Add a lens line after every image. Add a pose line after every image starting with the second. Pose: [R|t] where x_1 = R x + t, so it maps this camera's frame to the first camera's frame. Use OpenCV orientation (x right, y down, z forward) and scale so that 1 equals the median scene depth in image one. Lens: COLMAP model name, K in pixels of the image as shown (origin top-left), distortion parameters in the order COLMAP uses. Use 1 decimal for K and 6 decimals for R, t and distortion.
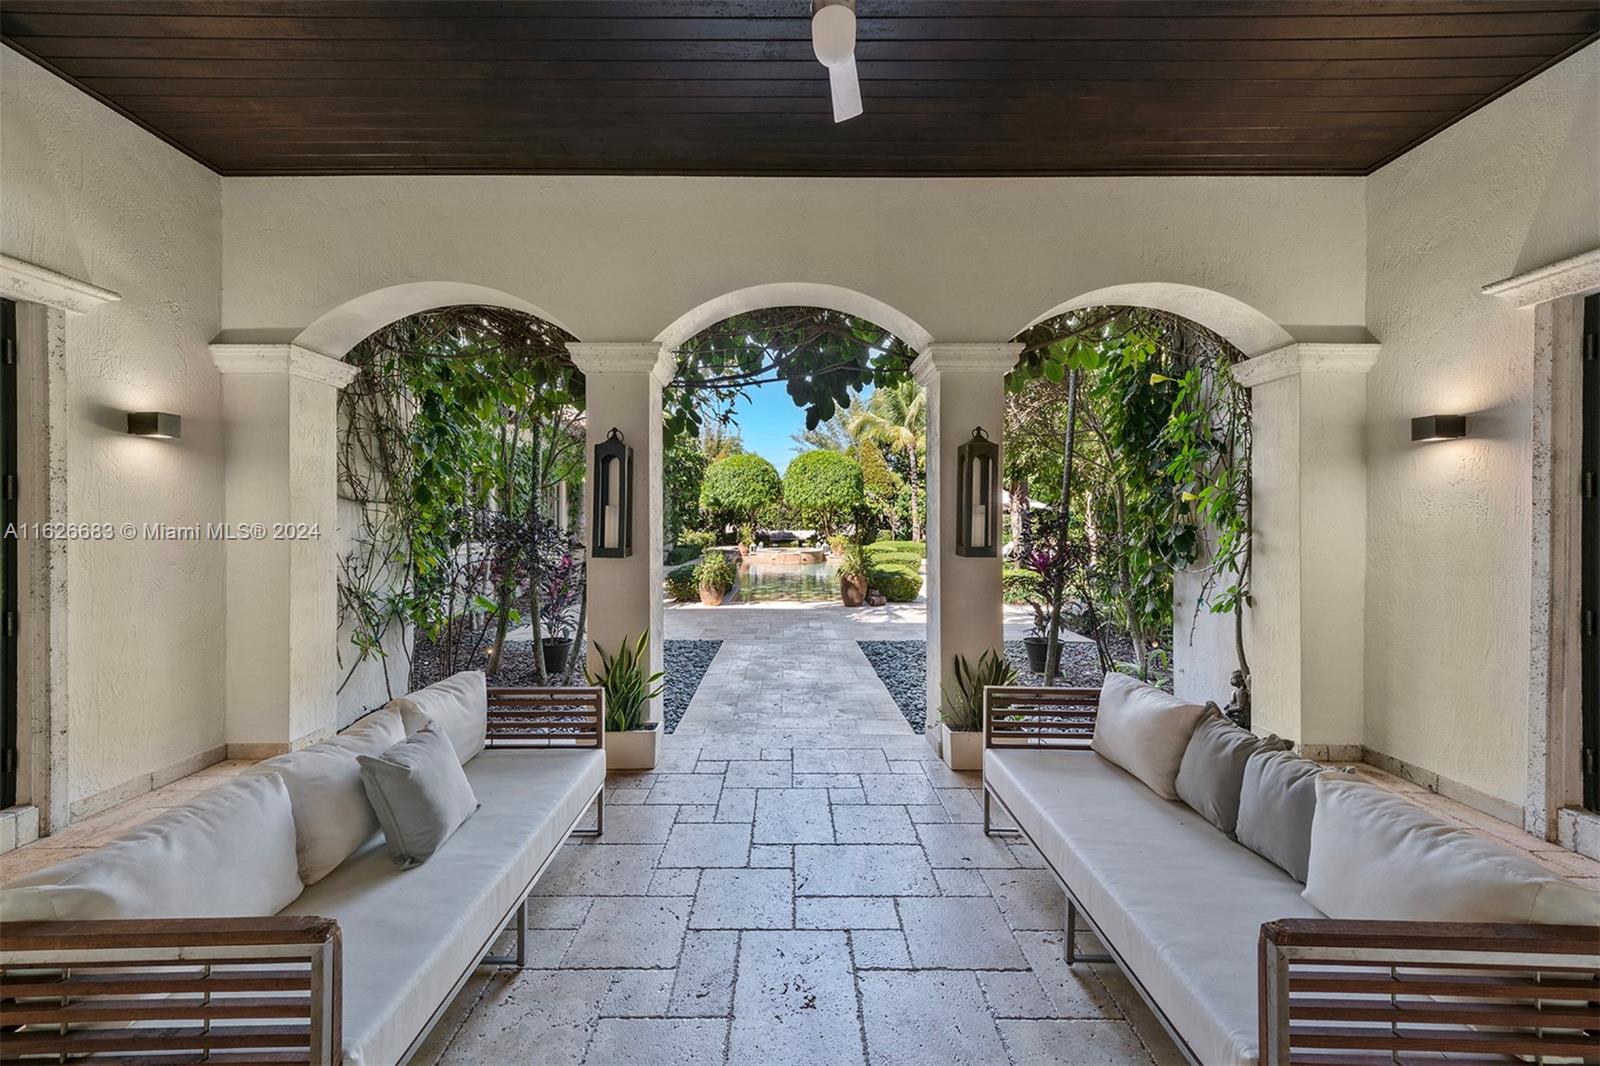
lens RADIAL K [[599.3, 0, 795.8], [0, 599.3, 527.5], [0, 0, 1]] dist [-0.000008, 0.000000]
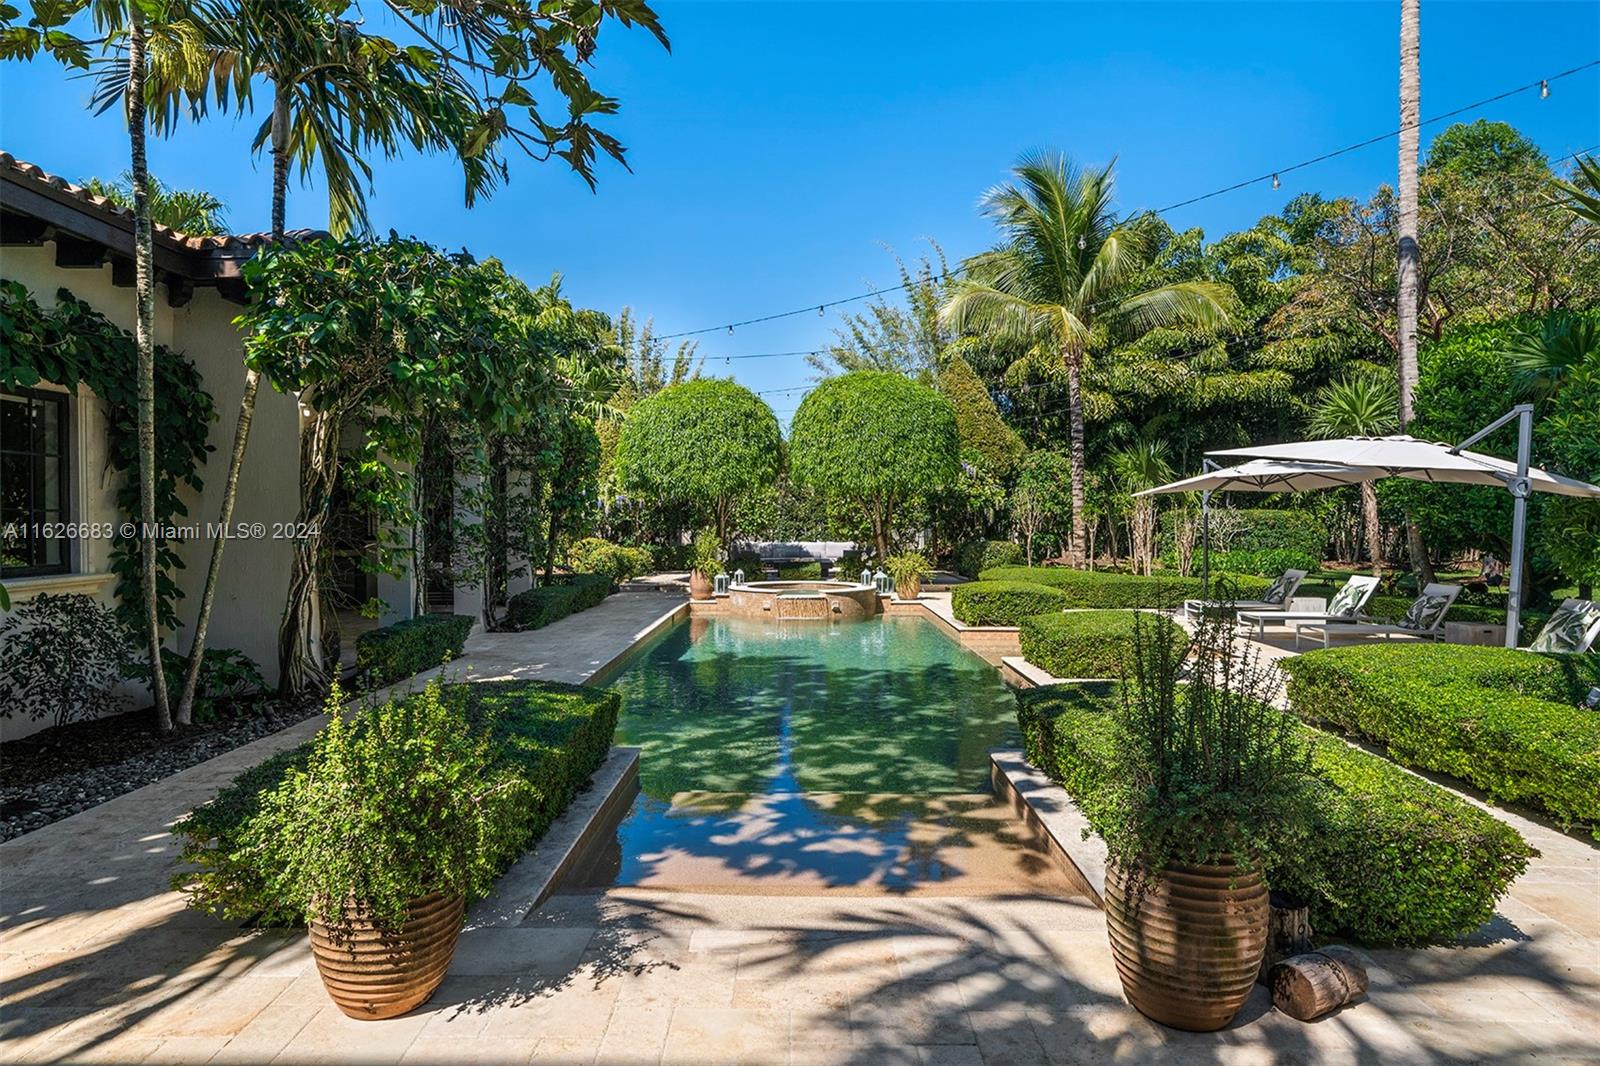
lens RADIAL K [[874.4, 0, 799.9], [0, 874.4, 530.1], [0, 0, 1]] dist [0.000075, 0.000002]
pose [[0.999970, 0.003095, -0.007122, -0.007021], [-0.003116, 0.999991, -0.003038, -0.002668], [0.007113, 0.003060, 0.999970, 0.306307]]
